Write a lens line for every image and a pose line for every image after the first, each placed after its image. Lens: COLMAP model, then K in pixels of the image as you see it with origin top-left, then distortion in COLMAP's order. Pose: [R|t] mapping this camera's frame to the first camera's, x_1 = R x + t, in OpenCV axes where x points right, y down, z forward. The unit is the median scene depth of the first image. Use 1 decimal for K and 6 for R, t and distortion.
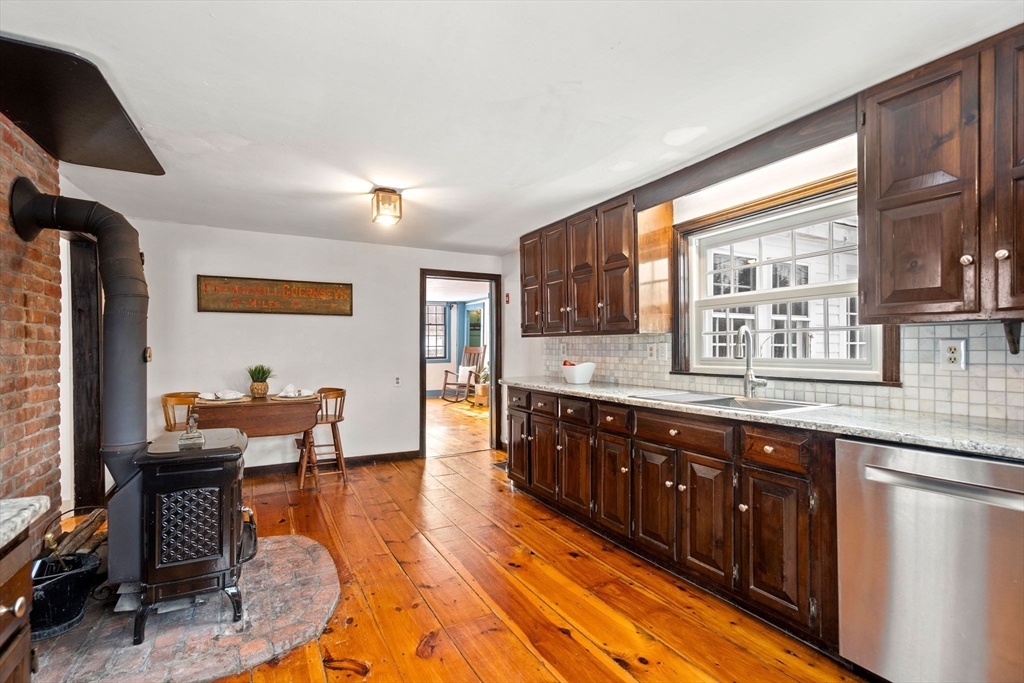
lens RADIAL K [[472.8, 0, 506.8], [0, 472.8, 347.0], [0, 0, 1]] dist [-0.002997, -0.000117]
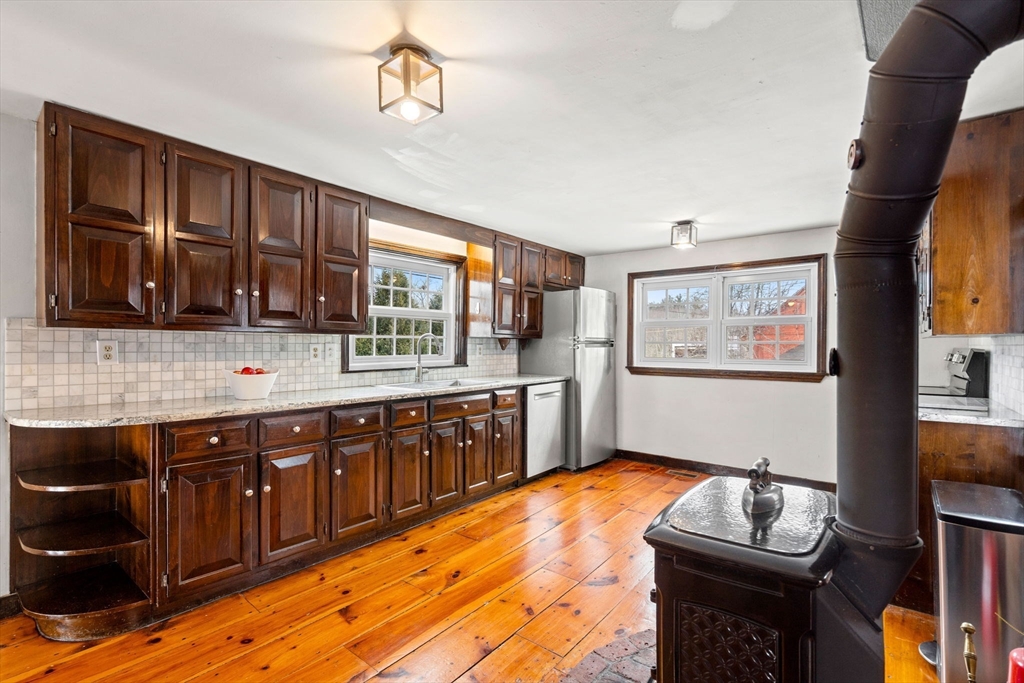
lens RADIAL K [[472.8, 0, 507.4], [0, 472.8, 343.1], [0, 0, 1]] dist [-0.002997, -0.000117]
pose [[-0.395220, 0.006140, 0.918566, -0.848254], [-0.003103, 0.999963, -0.008019, -0.003116], [-0.918581, -0.006020, -0.395186, 1.196487]]
